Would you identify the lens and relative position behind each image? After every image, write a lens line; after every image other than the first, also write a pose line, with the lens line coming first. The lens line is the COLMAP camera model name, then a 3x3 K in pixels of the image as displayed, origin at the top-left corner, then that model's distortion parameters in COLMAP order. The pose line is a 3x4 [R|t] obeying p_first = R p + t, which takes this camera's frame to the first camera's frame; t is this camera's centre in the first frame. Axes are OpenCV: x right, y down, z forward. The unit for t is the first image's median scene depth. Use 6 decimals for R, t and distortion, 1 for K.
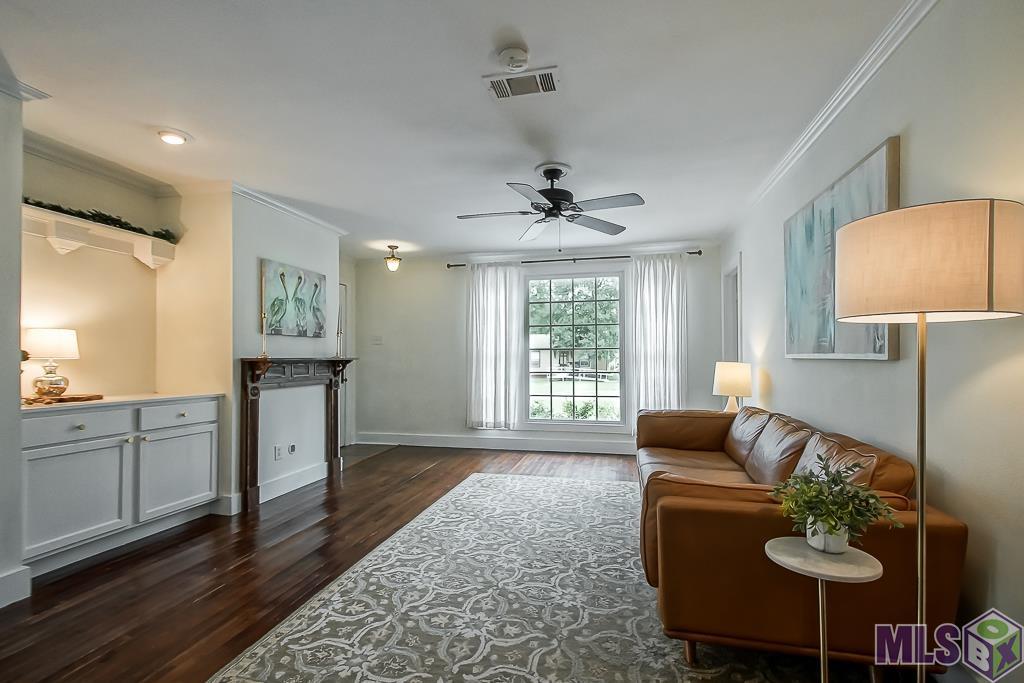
lens RADIAL K [[450.0, 0, 512.0], [0, 450.0, 341.5], [0, 0, 1]] dist [0.002061, 0.000213]
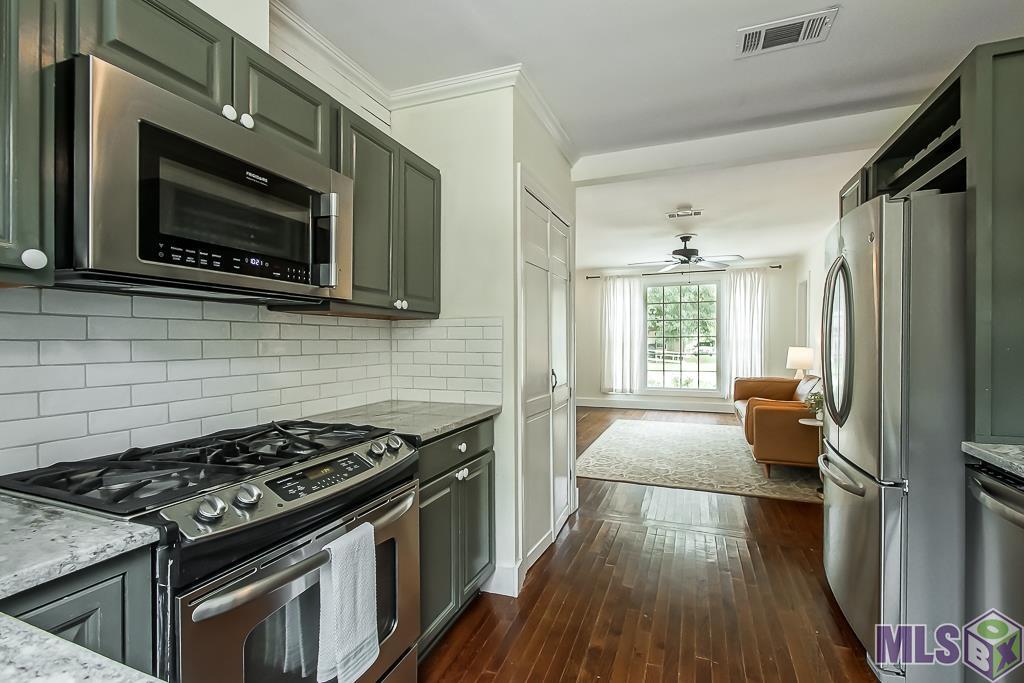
lens RADIAL K [[450.0, 0, 512.0], [0, 450.0, 341.5], [0, 0, 1]] dist [0.002061, 0.000213]
pose [[0.988715, -0.002632, -0.149787, -0.190022], [0.008613, 0.999190, 0.039298, -0.031432], [0.149562, -0.040145, 0.987937, -0.500338]]
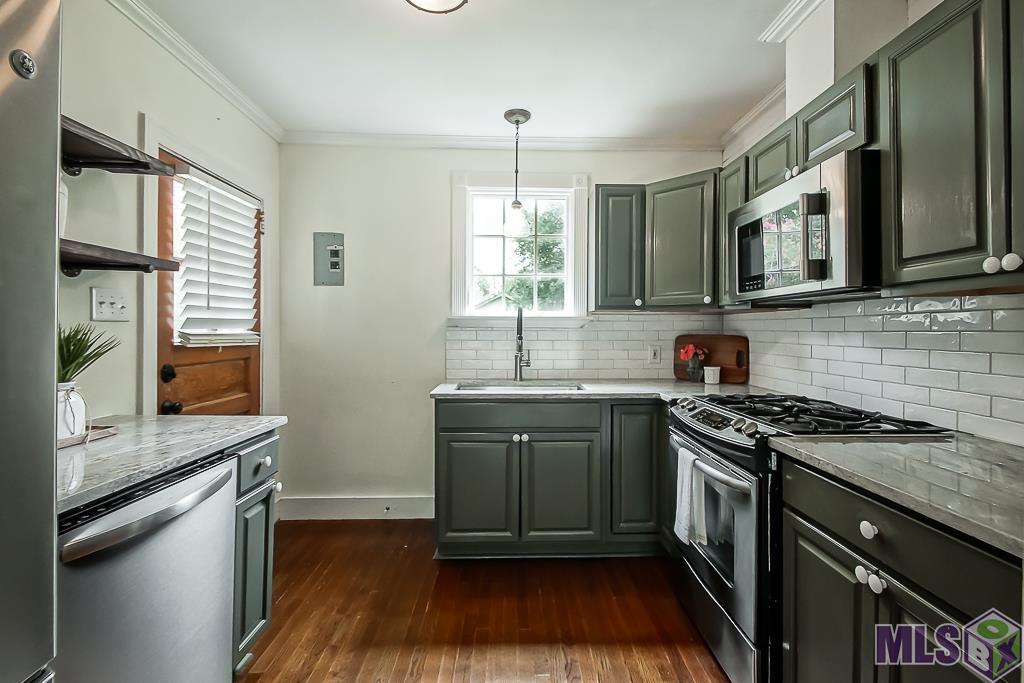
lens RADIAL K [[450.0, 0, 512.0], [0, 450.0, 341.5], [0, 0, 1]] dist [0.002061, 0.000213]
pose [[-0.968220, -0.006250, -0.250021, 0.407171], [-0.001440, 0.999811, -0.019413, 0.085568], [0.250095, -0.018436, -0.968046, 2.067861]]
